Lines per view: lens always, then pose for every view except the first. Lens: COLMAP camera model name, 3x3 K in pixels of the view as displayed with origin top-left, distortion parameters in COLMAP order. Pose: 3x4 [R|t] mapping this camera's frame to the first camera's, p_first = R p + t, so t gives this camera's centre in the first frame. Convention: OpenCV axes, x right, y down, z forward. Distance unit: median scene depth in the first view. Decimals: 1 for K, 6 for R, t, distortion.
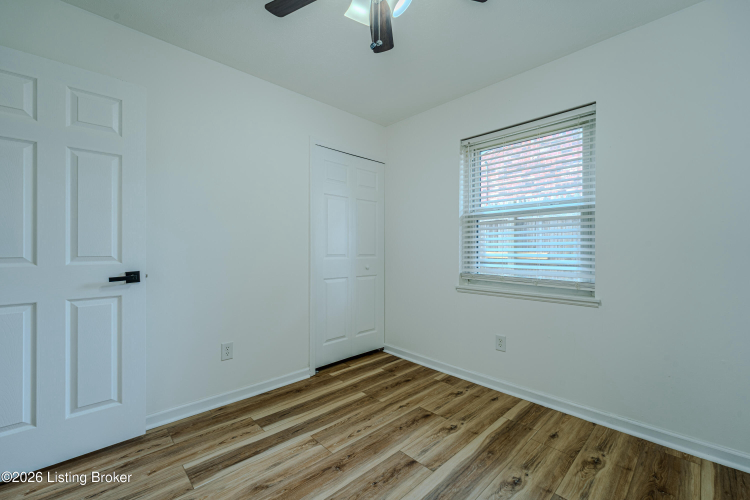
lens RADIAL K [[318.6, 0, 352.7], [0, 318.6, 248.4], [0, 0, 1]] dist [0.000615, -0.000187]
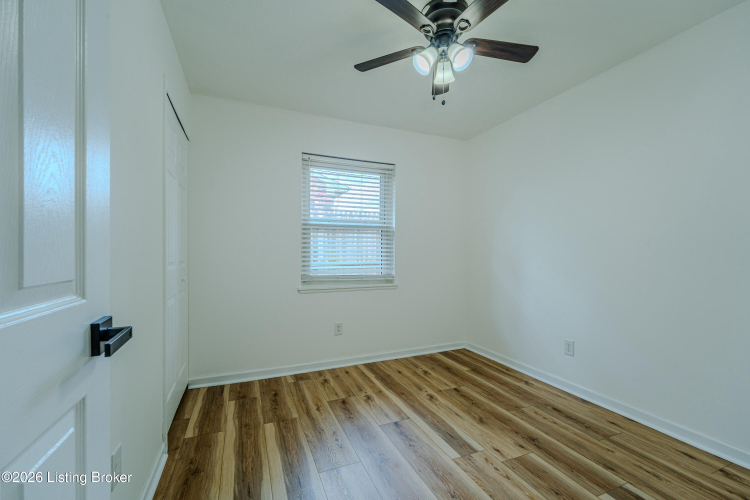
lens RADIAL K [[326.4, 0, 396.0], [0, 326.4, 251.7], [0, 0, 1]] dist [0.001765, -0.000110]
pose [[0.289916, -0.001991, 0.957050, -0.762580], [-0.002239, 0.999994, 0.002758, -0.010451], [-0.957050, -0.002942, 0.289909, 0.454229]]
